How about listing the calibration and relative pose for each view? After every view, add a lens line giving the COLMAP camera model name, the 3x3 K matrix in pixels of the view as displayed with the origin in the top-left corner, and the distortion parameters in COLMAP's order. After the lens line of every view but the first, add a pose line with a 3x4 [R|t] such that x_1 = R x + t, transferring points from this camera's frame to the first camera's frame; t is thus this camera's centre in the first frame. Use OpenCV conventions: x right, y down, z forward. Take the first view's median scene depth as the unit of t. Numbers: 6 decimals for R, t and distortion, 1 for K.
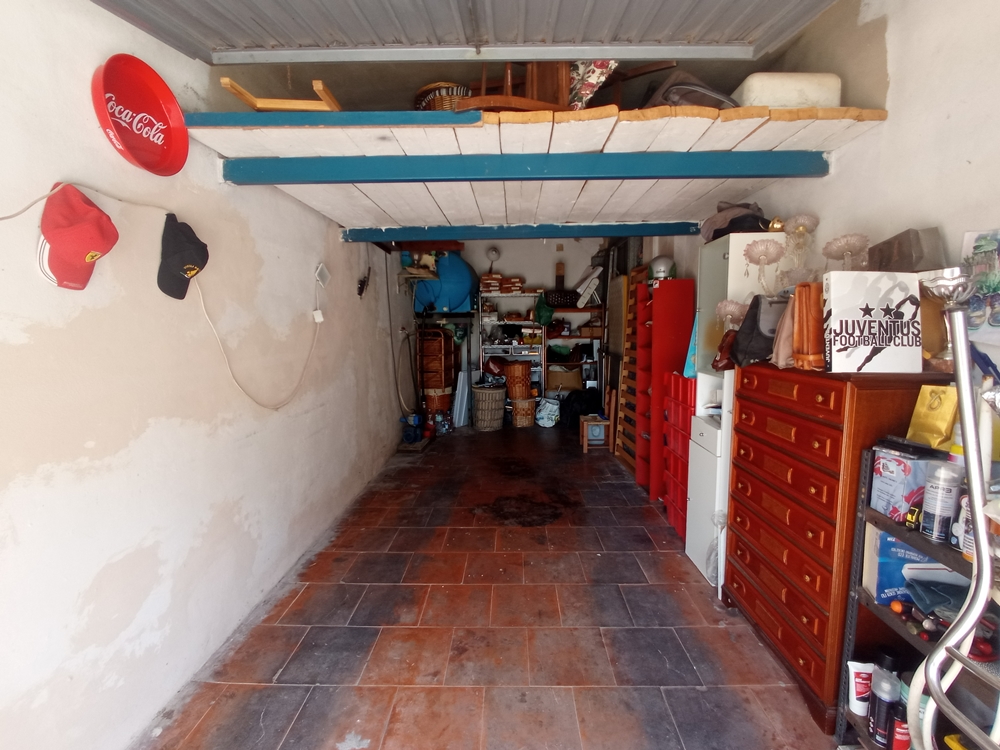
lens RADIAL K [[437.9, 0, 501.7], [0, 437.9, 373.8], [0, 0, 1]] dist [-0.008236, -0.000415]
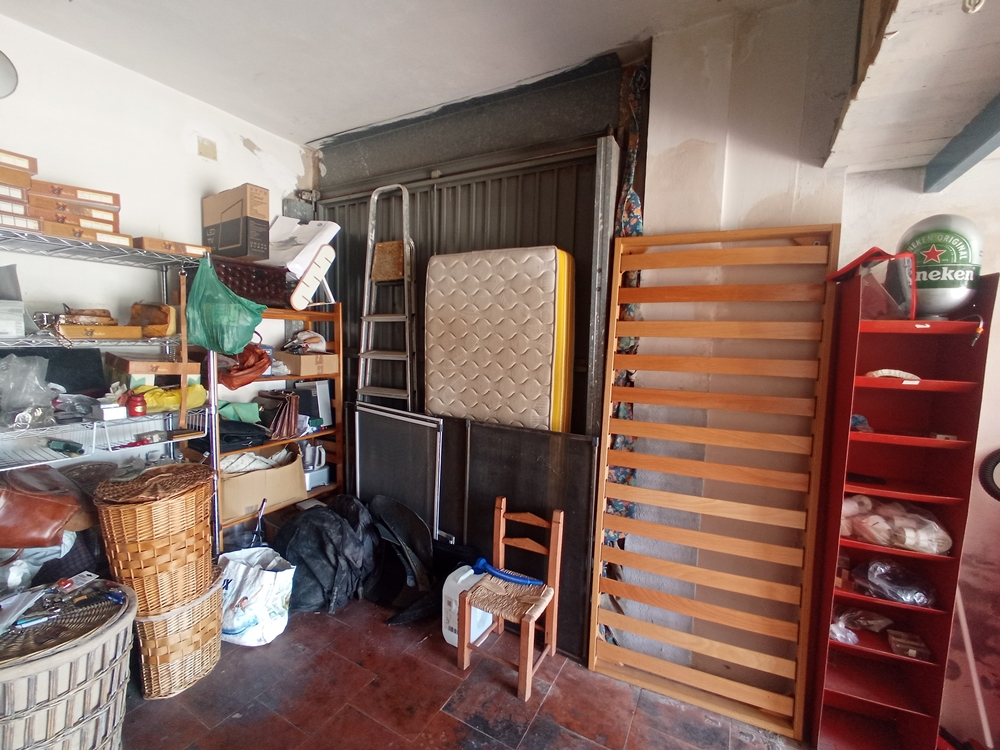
lens RADIAL K [[437.9, 0, 501.7], [0, 437.9, 373.8], [0, 0, 1]] dist [-0.008236, -0.000415]
pose [[0.462604, -0.056334, 0.884774, -0.104681], [0.070221, 0.997172, 0.026775, -0.085872], [-0.883780, 0.049743, 0.465251, 0.635588]]
